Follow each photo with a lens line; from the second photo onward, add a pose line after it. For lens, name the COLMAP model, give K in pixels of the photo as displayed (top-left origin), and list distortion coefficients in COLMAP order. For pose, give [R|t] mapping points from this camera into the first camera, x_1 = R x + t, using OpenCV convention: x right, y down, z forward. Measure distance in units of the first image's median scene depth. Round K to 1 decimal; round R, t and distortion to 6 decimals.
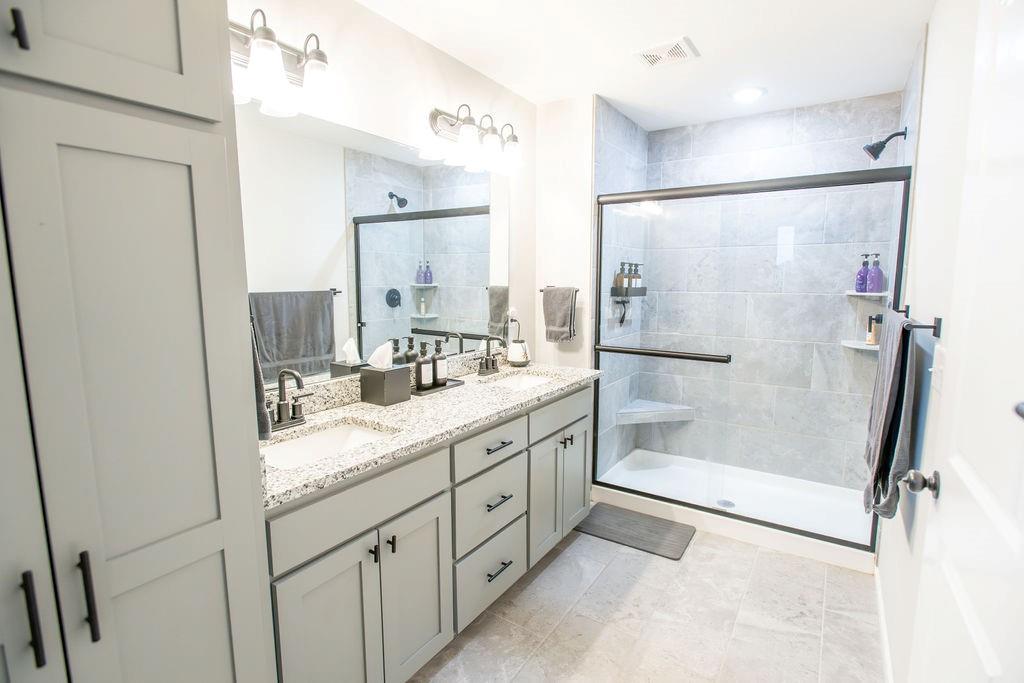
lens RADIAL K [[485.6, 0, 503.9], [0, 485.6, 352.4], [0, 0, 1]] dist [-0.011399, -0.001125]
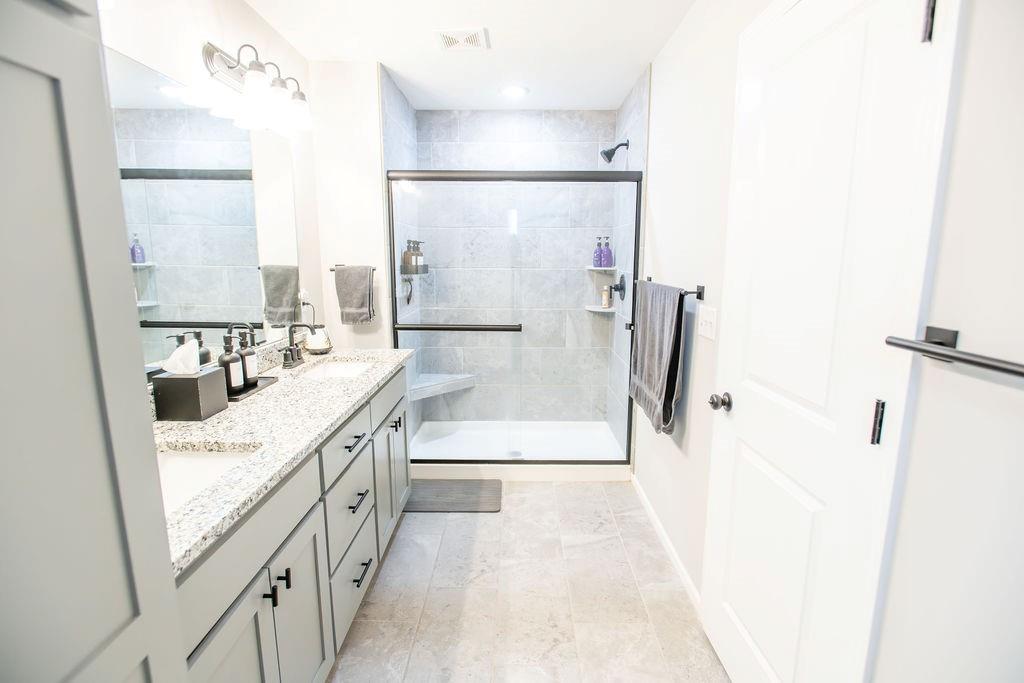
lens RADIAL K [[485.6, 0, 498.8], [0, 485.6, 350.3], [0, 0, 1]] dist [-0.011399, -0.001125]
pose [[0.839149, -0.102774, 0.534104, -0.183123], [0.079304, 0.994611, 0.066789, -0.012840], [-0.538090, -0.013689, 0.842777, 0.059043]]
